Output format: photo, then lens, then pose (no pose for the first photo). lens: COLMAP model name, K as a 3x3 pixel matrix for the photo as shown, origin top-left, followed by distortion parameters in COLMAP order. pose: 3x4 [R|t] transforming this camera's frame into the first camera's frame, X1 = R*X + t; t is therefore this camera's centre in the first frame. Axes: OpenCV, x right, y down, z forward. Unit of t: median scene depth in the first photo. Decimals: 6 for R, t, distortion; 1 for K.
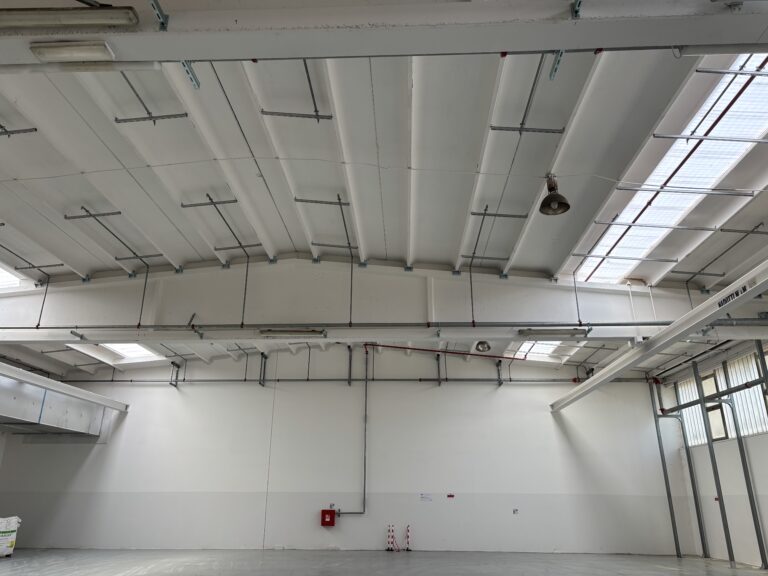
lens RADIAL K [[591.7, 0, 376.3], [0, 591.7, 288.9], [0, 0, 1]] dist [0.048527, -0.045820]
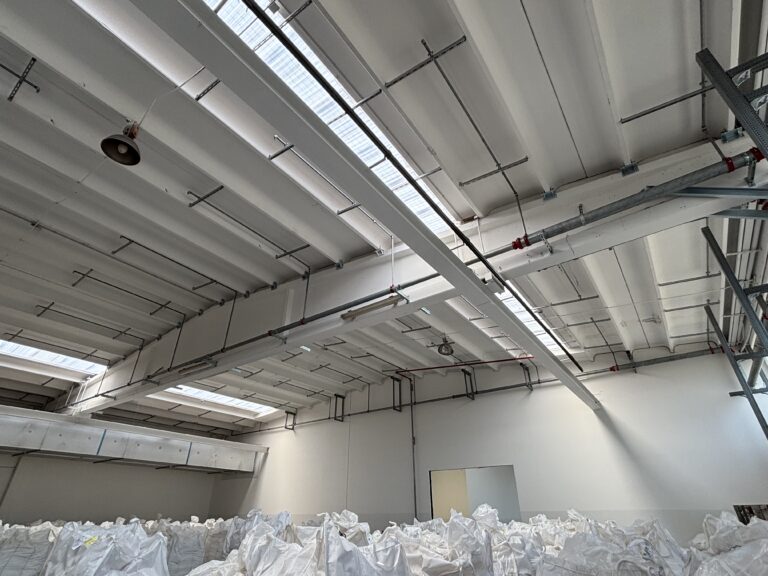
lens RADIAL K [[401.6, 0, 384.5], [0, 401.6, 291.6], [0, 0, 1]] dist [0.002836, 0.002803]
pose [[0.837112, -0.278057, -0.471092, 0.355606], [0.191464, 0.955637, -0.223830, 0.110277], [0.512430, 0.097174, 0.853213, 0.307857]]
